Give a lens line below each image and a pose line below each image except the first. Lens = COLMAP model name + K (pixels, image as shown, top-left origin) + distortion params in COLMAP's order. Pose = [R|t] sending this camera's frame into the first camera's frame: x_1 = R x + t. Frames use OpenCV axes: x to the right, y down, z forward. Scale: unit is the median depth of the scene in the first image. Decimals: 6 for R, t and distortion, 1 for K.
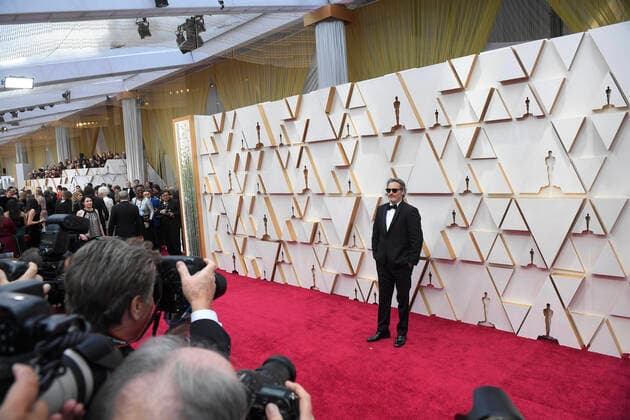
lens RADIAL K [[434.5, 0, 295.5], [0, 434.5, 219.7], [0, 0, 1]] dist [-0.045497, -0.002575]
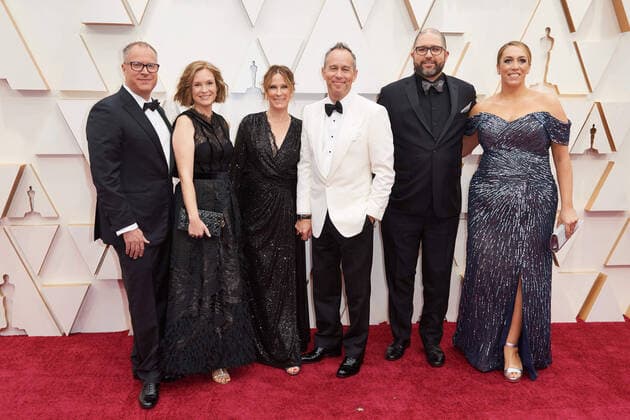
lens RADIAL K [[765.9, 0, 302.0], [0, 765.9, 214.5], [0, 0, 1]] dist [0.096354, 0.000000]
pose [[0.597544, -0.116414, 0.793340, -0.360531], [0.039603, 0.992482, 0.115806, -0.020733], [-0.800857, -0.037781, 0.597662, 0.379528]]
